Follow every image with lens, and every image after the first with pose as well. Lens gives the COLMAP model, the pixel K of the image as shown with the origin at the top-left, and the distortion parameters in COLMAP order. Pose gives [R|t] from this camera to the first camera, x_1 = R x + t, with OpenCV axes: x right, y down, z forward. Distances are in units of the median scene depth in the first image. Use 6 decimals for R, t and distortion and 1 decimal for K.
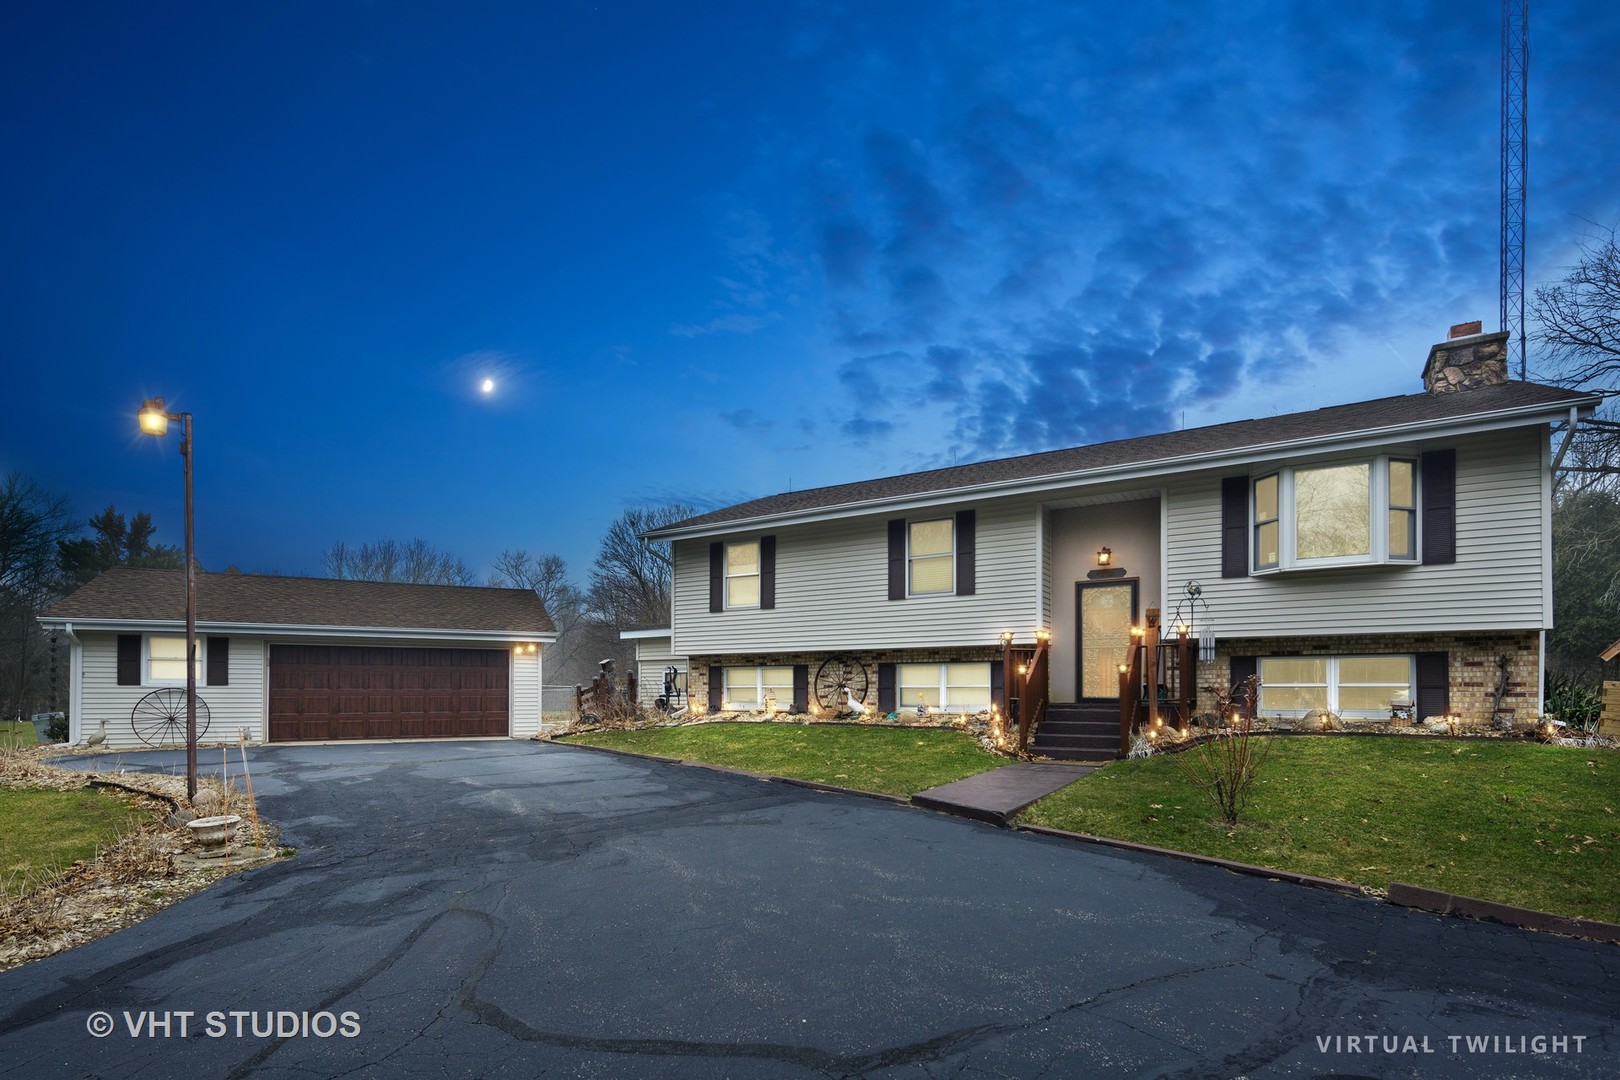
lens RADIAL K [[770.1, 0, 810.6], [0, 770.1, 459.1], [0, 0, 1]] dist [0.003384, 0.000636]
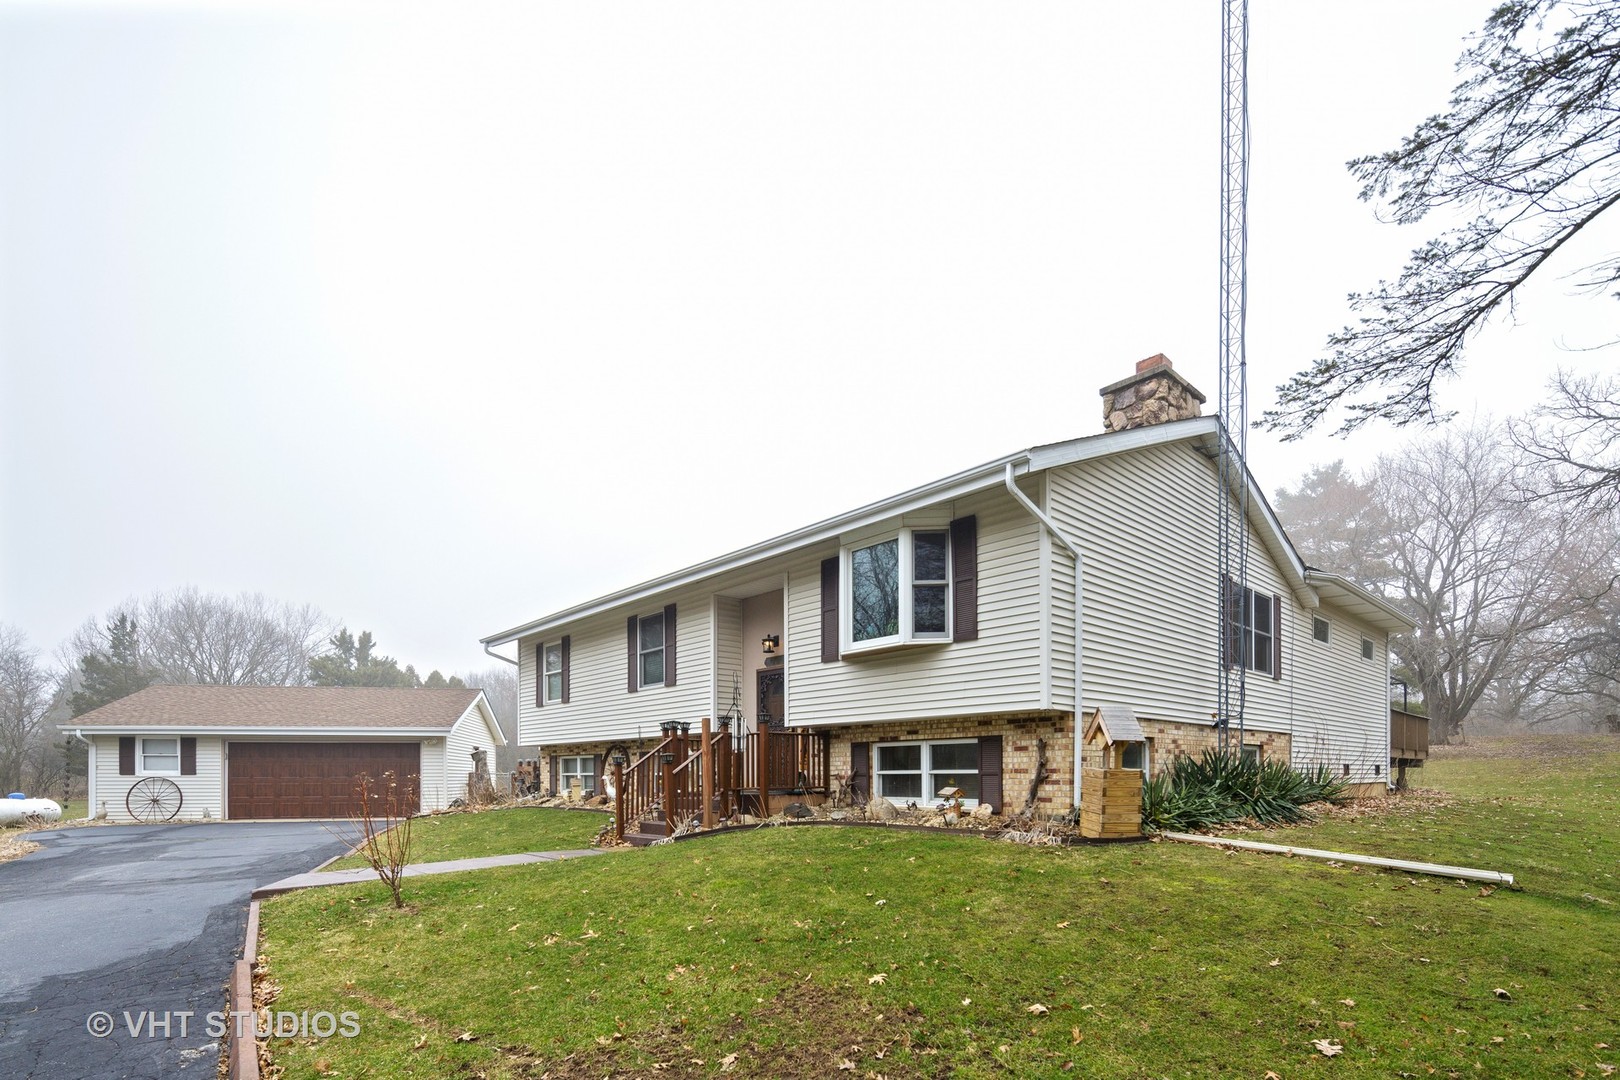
lens RADIAL K [[765.3, 0, 810.0], [0, 765.3, 540.0], [0, 0, 1]] dist [-0.001823, -0.000230]
pose [[0.960413, -0.086462, -0.264825, 0.786460], [0.086128, 0.996201, -0.012897, 0.009771], [0.264934, -0.010423, 0.964210, 0.061048]]
